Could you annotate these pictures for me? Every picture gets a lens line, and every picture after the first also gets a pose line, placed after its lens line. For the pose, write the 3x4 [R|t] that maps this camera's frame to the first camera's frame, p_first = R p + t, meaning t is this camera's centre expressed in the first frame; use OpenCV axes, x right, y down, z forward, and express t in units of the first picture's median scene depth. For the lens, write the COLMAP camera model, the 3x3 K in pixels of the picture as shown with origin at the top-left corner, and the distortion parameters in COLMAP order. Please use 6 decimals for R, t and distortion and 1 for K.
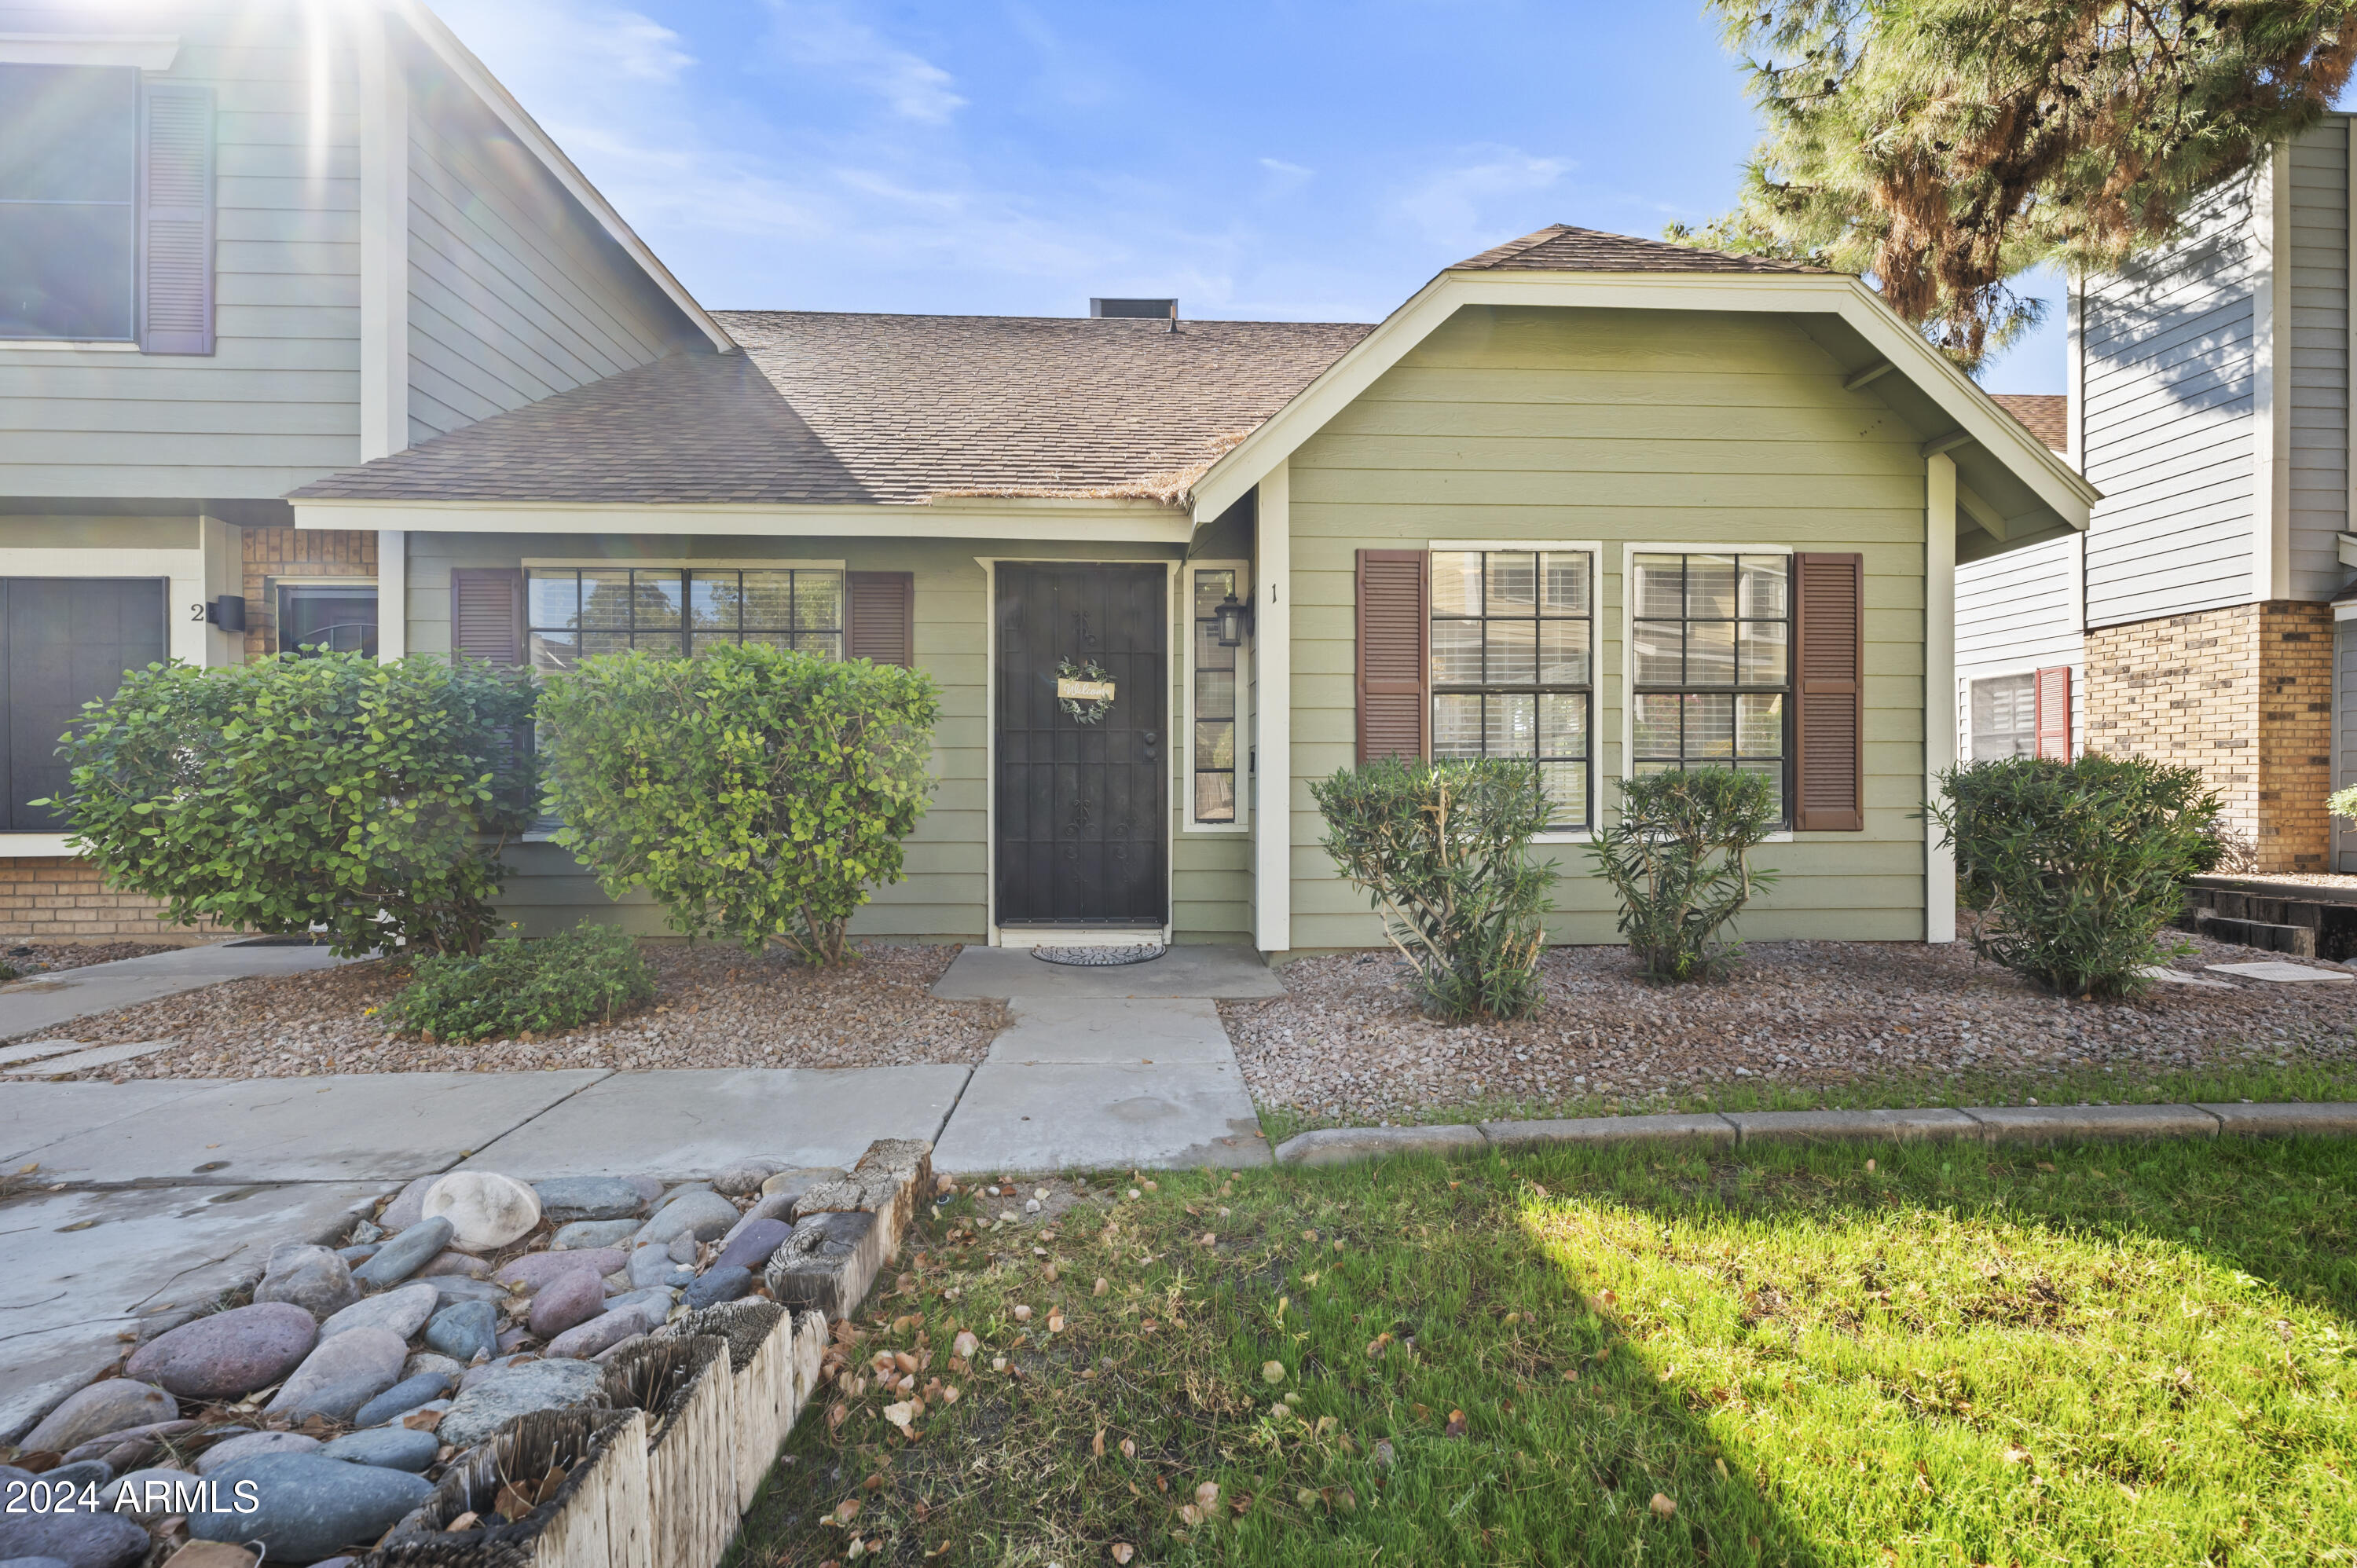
lens RADIAL K [[951.5, 0, 1177.7], [0, 951.5, 784.4], [0, 0, 1]] dist [-0.006372, 0.000796]
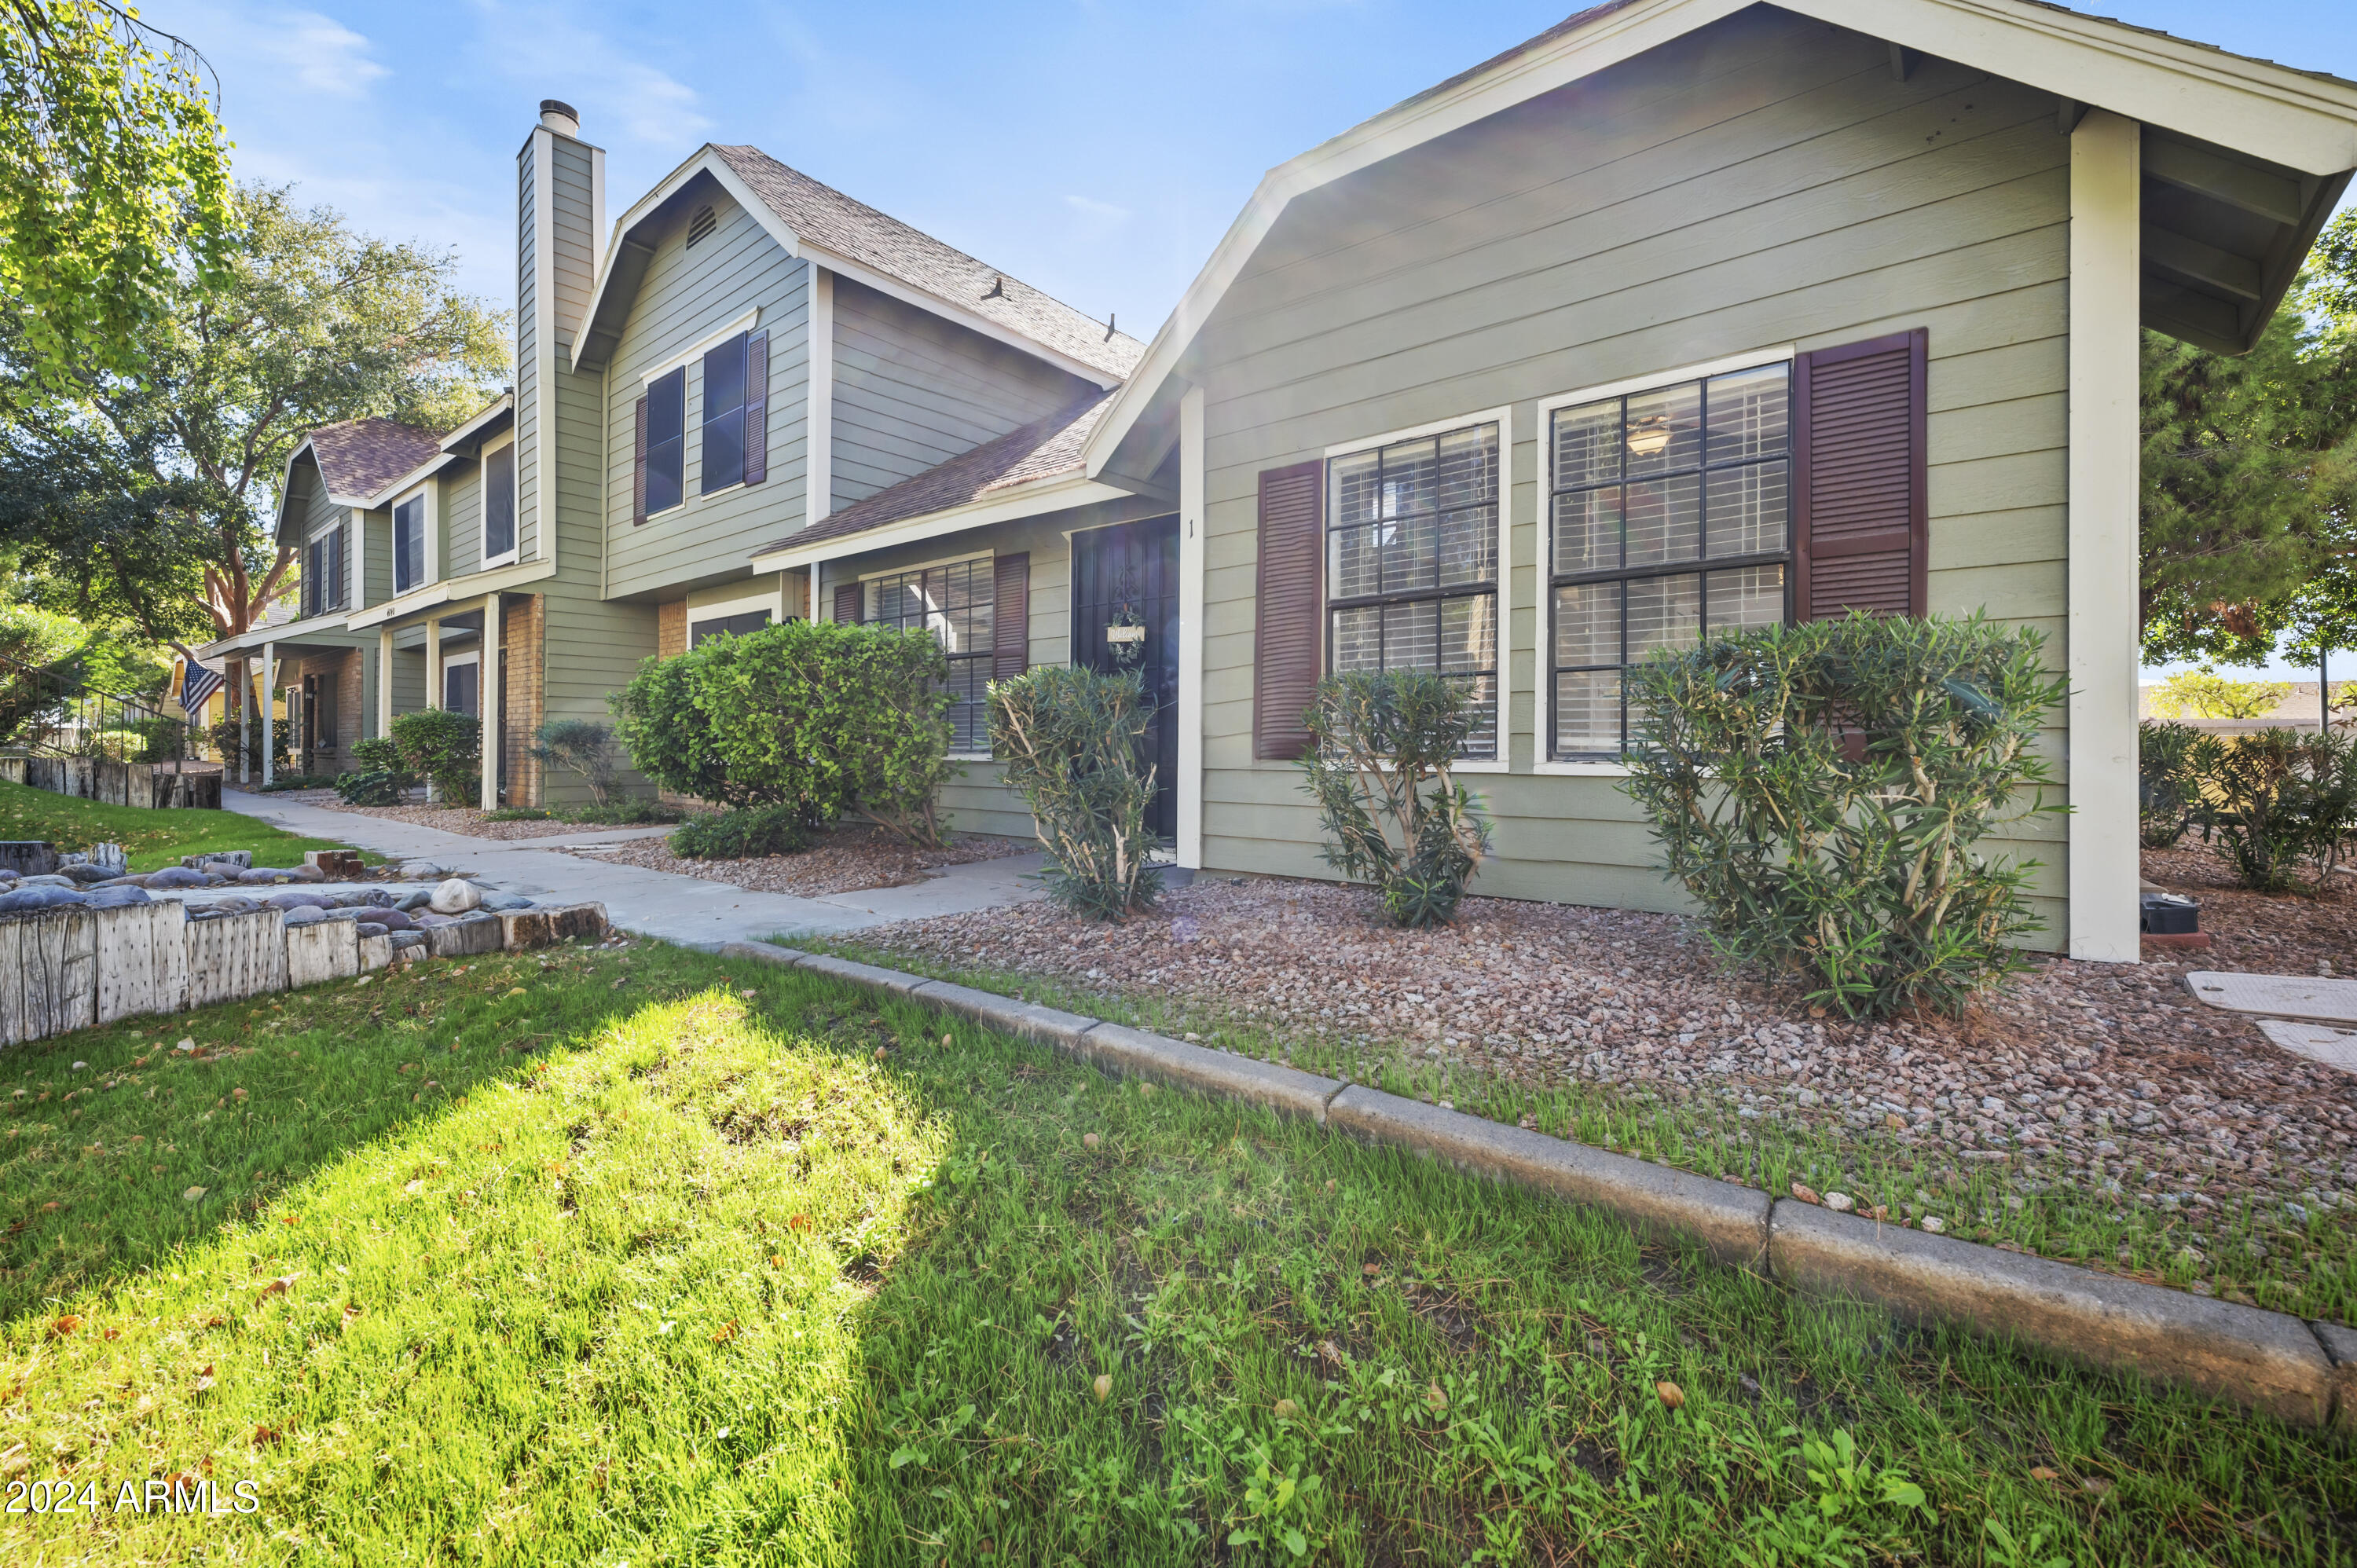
lens RADIAL K [[951.5, 0, 1184.9], [0, 951.5, 762.0], [0, 0, 1]] dist [-0.006372, 0.000796]
pose [[0.748696, 0.015491, -0.662732, 0.772575], [-0.008683, 0.999870, 0.013562, 0.042891], [0.662856, -0.004399, 0.748734, 0.194658]]
